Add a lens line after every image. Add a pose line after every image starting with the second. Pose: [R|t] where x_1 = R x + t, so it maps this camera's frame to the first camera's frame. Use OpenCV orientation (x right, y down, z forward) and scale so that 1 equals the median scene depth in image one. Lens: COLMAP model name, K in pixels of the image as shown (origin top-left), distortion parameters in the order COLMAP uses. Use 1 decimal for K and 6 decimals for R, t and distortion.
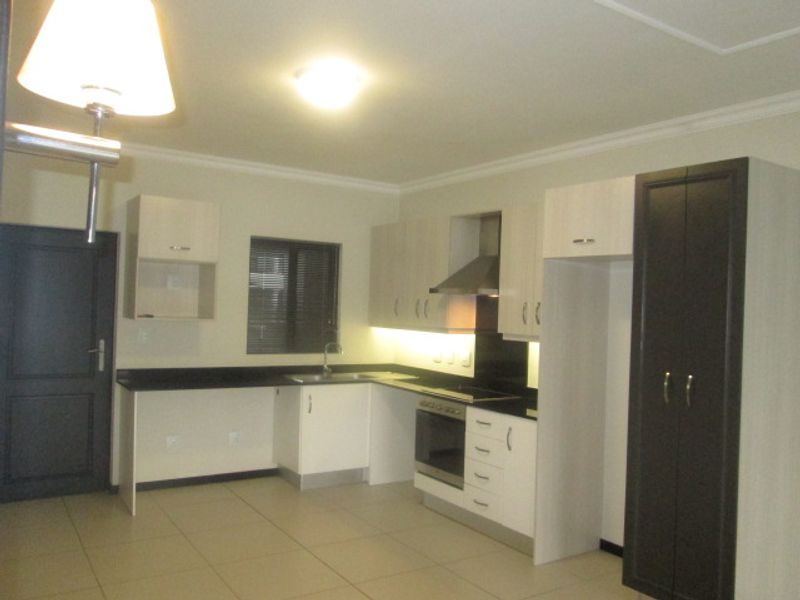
lens RADIAL K [[662.7, 0, 400.0], [0, 662.7, 300.0], [0, 0, 1]] dist [-0.041725, 0.006339]
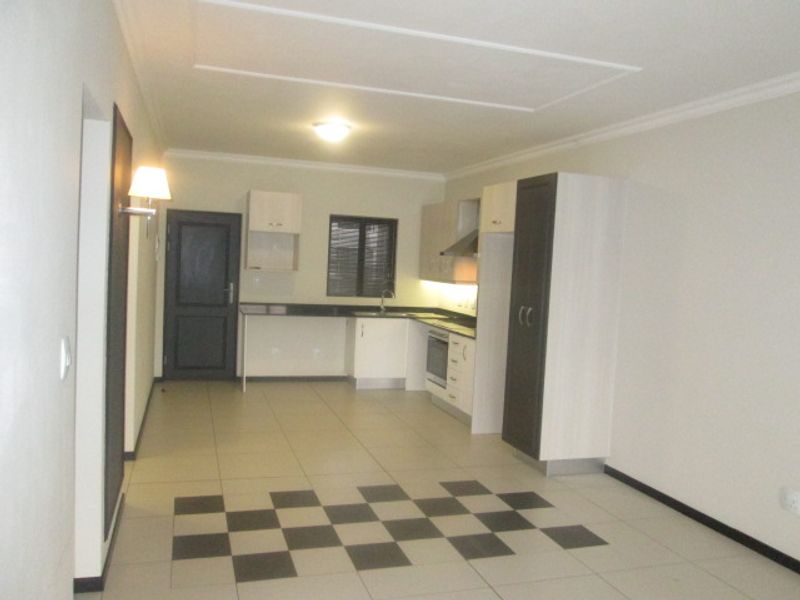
lens RADIAL K [[662.7, 0, 400.0], [0, 662.7, 300.0], [0, 0, 1]] dist [-0.041725, 0.006339]
pose [[0.963872, 0.028447, -0.264843, 0.339452], [-0.013249, 0.998170, 0.058996, 0.002705], [0.266037, -0.053356, 0.962485, -0.393664]]
